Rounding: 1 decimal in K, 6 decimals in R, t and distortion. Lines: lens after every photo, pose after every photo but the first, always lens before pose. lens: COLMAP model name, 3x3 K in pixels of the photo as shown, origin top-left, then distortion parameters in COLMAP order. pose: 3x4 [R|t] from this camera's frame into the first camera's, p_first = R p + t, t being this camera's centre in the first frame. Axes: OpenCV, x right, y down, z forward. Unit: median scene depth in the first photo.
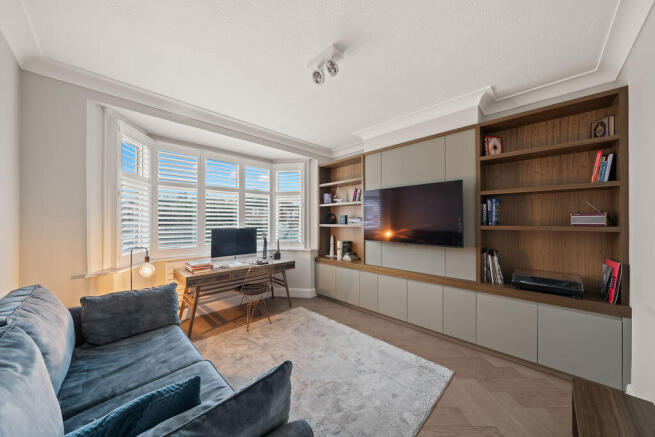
lens RADIAL K [[225.1, 0, 325.3], [0, 225.1, 222.1], [0, 0, 1]] dist [-0.008276, -0.000122]
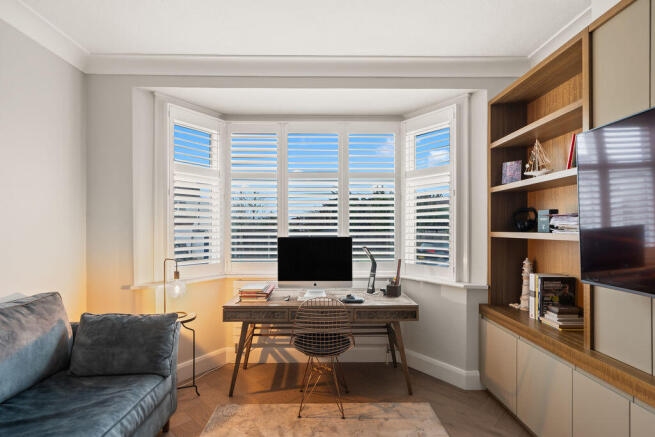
lens RADIAL K [[332.3, 0, 327.7], [0, 332.3, 224.6], [0, 0, 1]] dist [0.013389, 0.001023]
pose [[0.714262, 0.000137, -0.699879, 0.224747], [-0.000475, 1.000000, -0.000289, -0.004817], [0.699878, 0.000538, 0.714262, 0.324104]]
